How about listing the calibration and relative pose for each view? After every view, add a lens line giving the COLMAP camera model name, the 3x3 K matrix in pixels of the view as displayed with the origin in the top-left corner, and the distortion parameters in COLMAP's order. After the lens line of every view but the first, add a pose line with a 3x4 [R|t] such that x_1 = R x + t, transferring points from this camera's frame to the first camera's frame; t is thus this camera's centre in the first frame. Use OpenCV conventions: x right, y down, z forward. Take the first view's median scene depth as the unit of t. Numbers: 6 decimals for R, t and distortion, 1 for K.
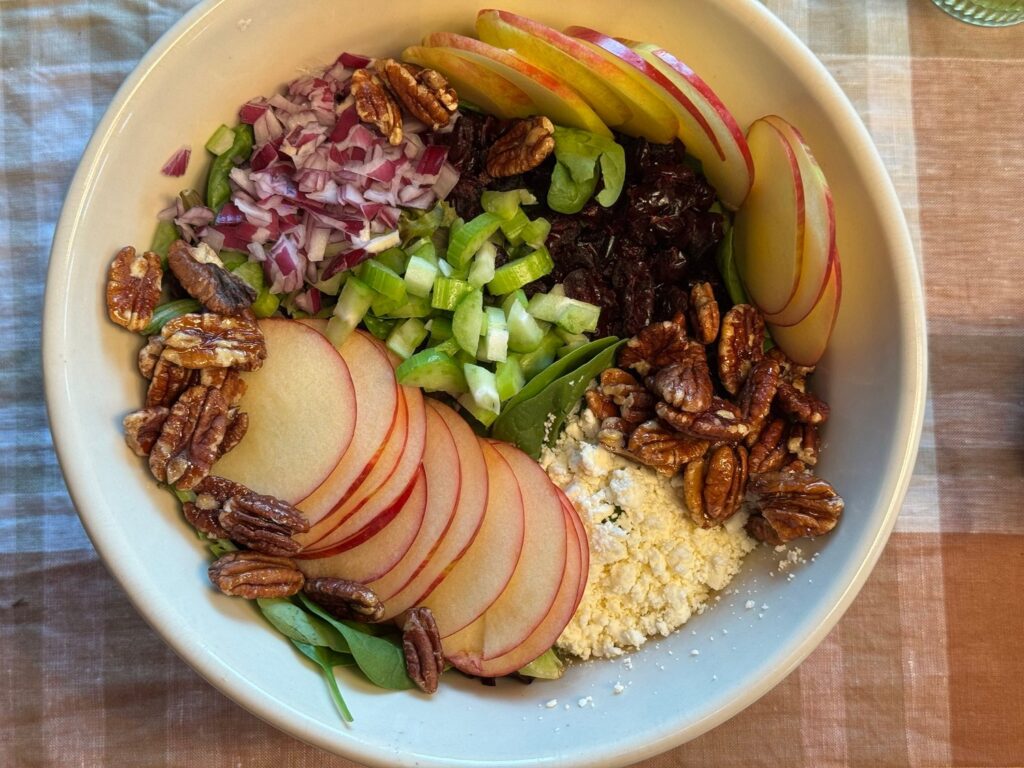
lens RADIAL K [[1692.8, 0, 511.7], [0, 1692.8, 380.1], [0, 0, 1]] dist [0.036317, 0.065049]
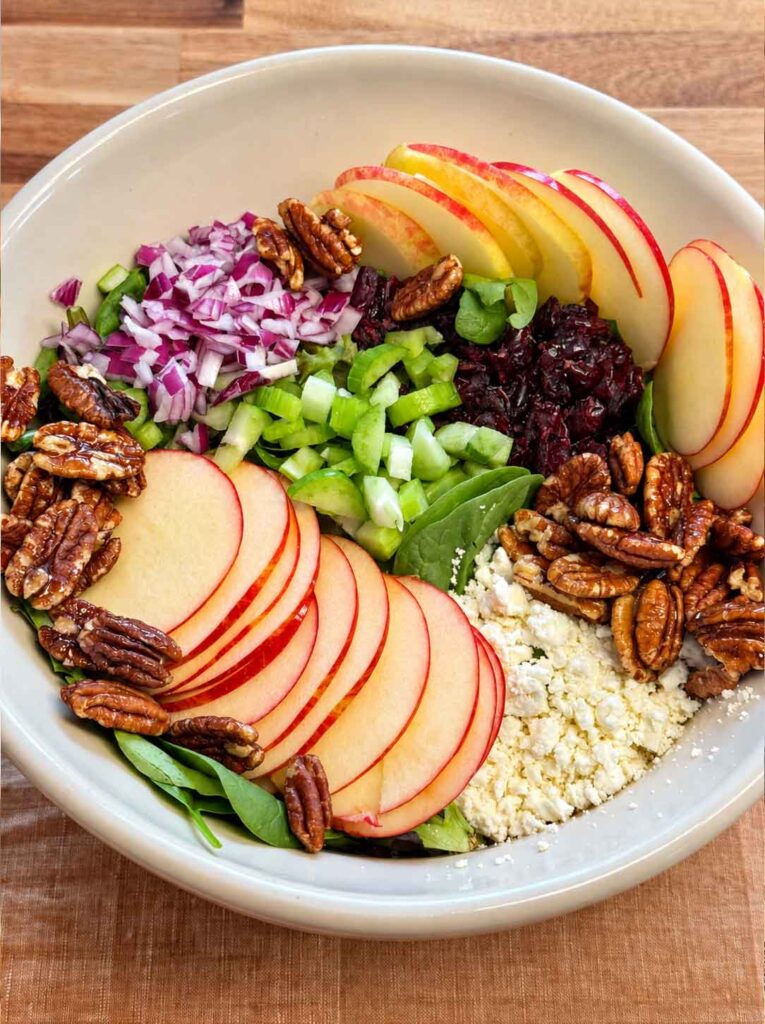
lens RADIAL K [[1692.8, 0, 380.0], [0, 1692.8, 379.5], [0, 0, 1]] dist [0.036317, 0.065049]
pose [[0.999853, 0.015847, -0.006492, -0.014304], [-0.017123, 0.918871, -0.394186, 0.291558], [-0.000281, 0.394240, 0.919008, 0.145584]]
